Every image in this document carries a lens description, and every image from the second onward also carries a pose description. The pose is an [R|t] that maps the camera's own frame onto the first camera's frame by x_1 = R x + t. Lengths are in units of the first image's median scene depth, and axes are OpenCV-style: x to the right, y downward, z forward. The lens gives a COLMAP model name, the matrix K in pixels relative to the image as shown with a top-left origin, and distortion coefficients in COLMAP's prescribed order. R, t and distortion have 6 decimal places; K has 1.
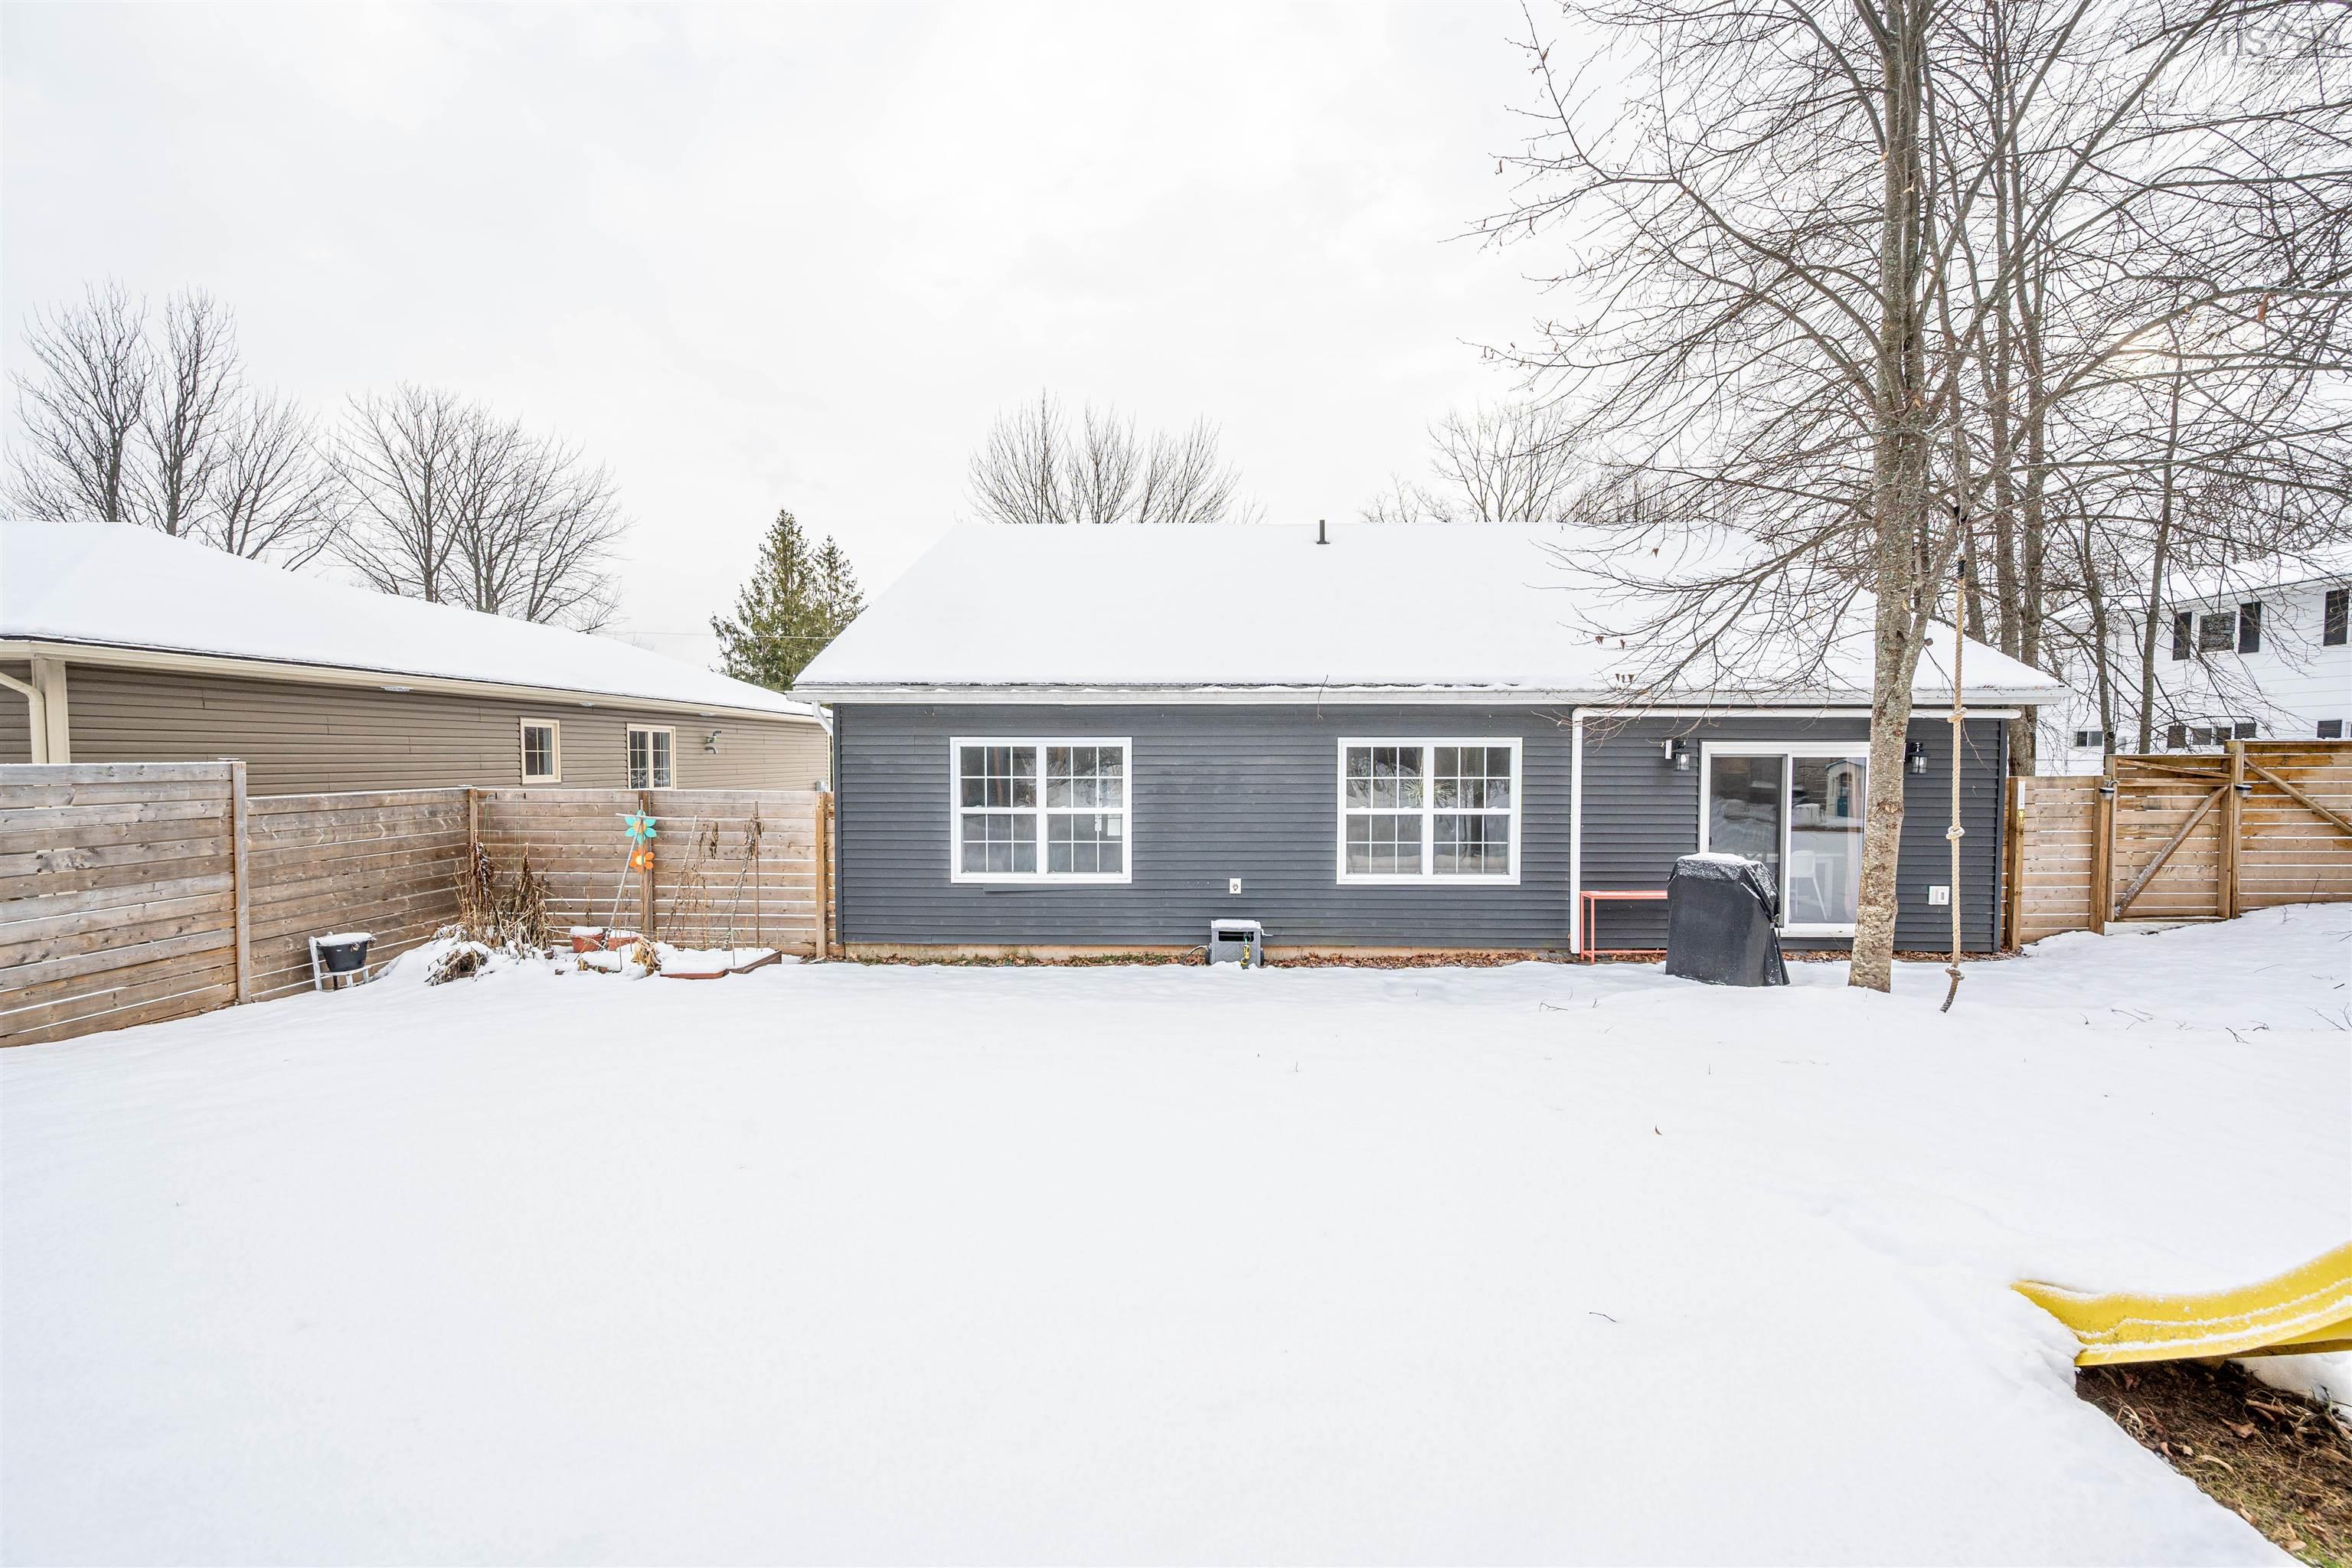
lens RADIAL K [[930.8, 0, 1190.6], [0, 930.8, 785.1], [0, 0, 1]] dist [-0.008317, 0.001908]
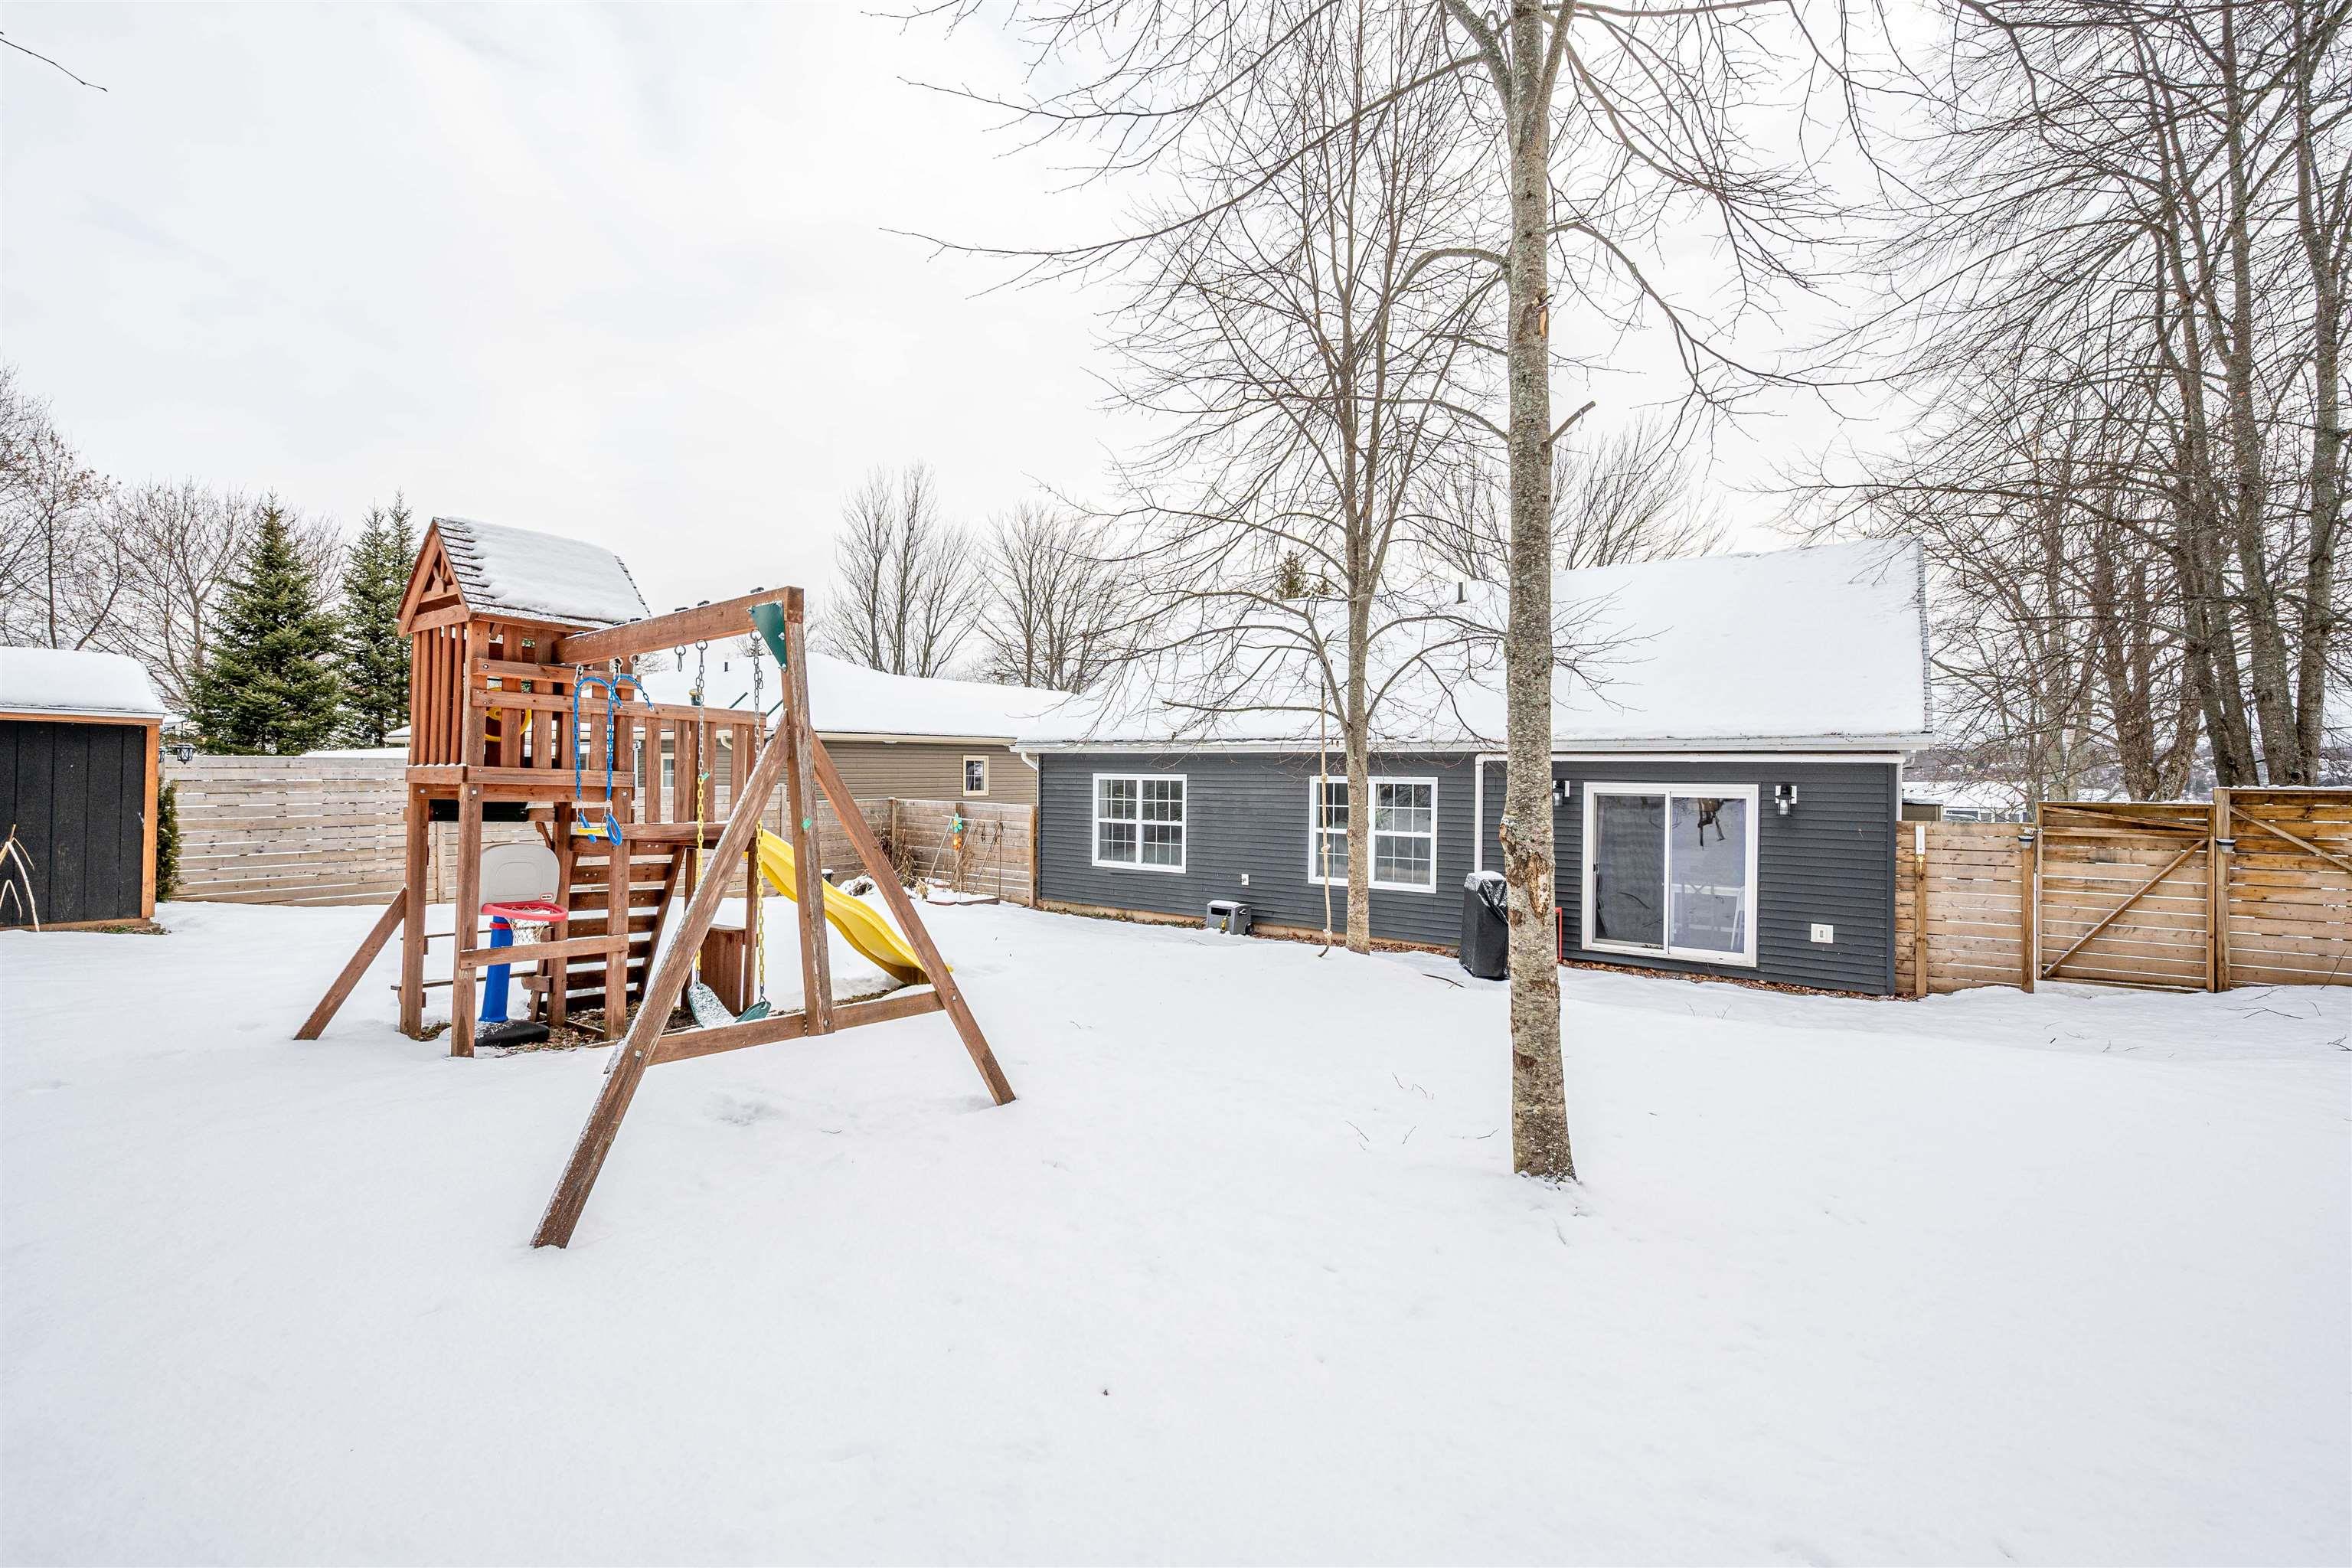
lens RADIAL K [[972.8, 0, 1151.2], [0, 972.8, 766.9], [0, 0, 1]] dist [-0.002414, -0.000612]
pose [[0.826598, 0.004501, -0.562774, 0.770518], [-0.032225, 0.998706, -0.039344, -0.000459], [0.561869, 0.050657, 0.825674, -0.320298]]
